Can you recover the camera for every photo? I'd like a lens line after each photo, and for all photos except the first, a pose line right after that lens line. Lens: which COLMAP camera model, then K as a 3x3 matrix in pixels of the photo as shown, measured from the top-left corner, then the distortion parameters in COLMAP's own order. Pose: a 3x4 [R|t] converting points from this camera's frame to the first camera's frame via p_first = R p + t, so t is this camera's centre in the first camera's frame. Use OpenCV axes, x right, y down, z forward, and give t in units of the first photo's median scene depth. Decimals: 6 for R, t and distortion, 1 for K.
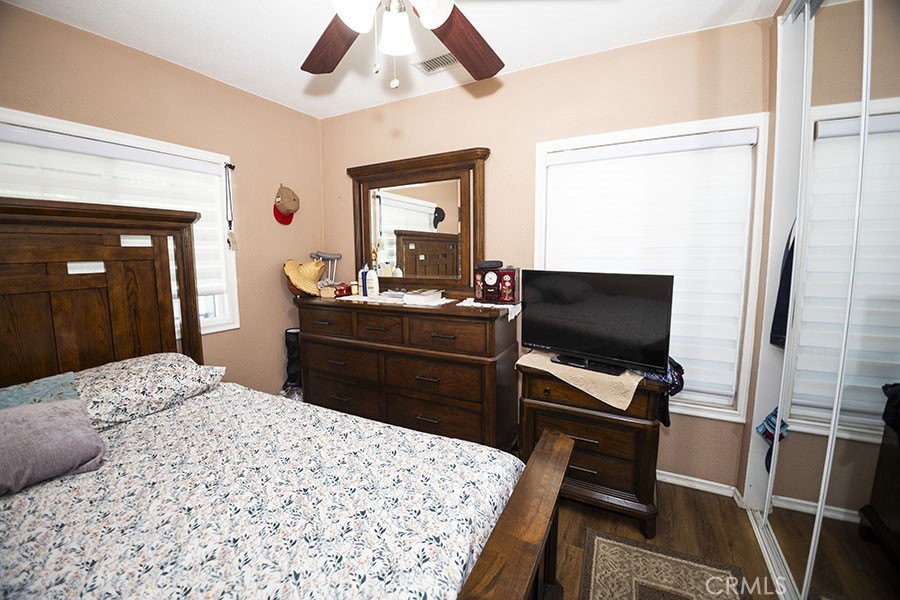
lens RADIAL K [[359.3, 0, 449.9], [0, 359.3, 294.2], [0, 0, 1]] dist [-0.029532, -0.004488]
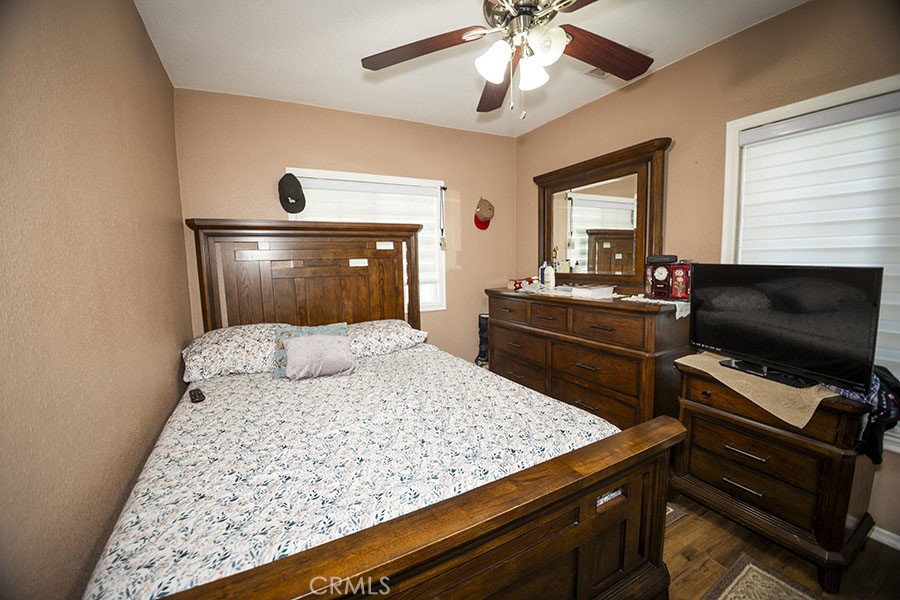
lens RADIAL K [[359.3, 0, 451.2], [0, 359.3, 299.3], [0, 0, 1]] dist [-0.029532, -0.004488]
pose [[0.825695, 0.047280, -0.562131, 0.224543], [-0.044803, 0.998830, 0.018200, 0.039499], [0.562334, 0.010158, 0.826848, -0.123908]]
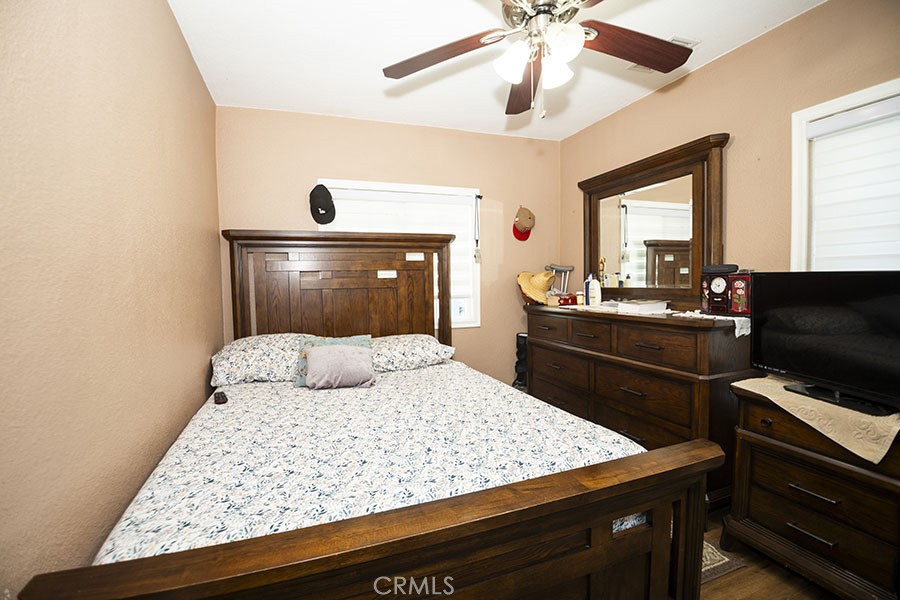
lens RADIAL K [[399.6, 0, 448.3], [0, 399.6, 303.3], [0, 0, 1]] dist [-0.039064, -0.001878]
pose [[0.741222, 0.028415, -0.670658, 0.312369], [-0.061564, 0.997770, -0.025767, 0.072165], [0.668431, 0.060387, 0.741319, -0.121260]]
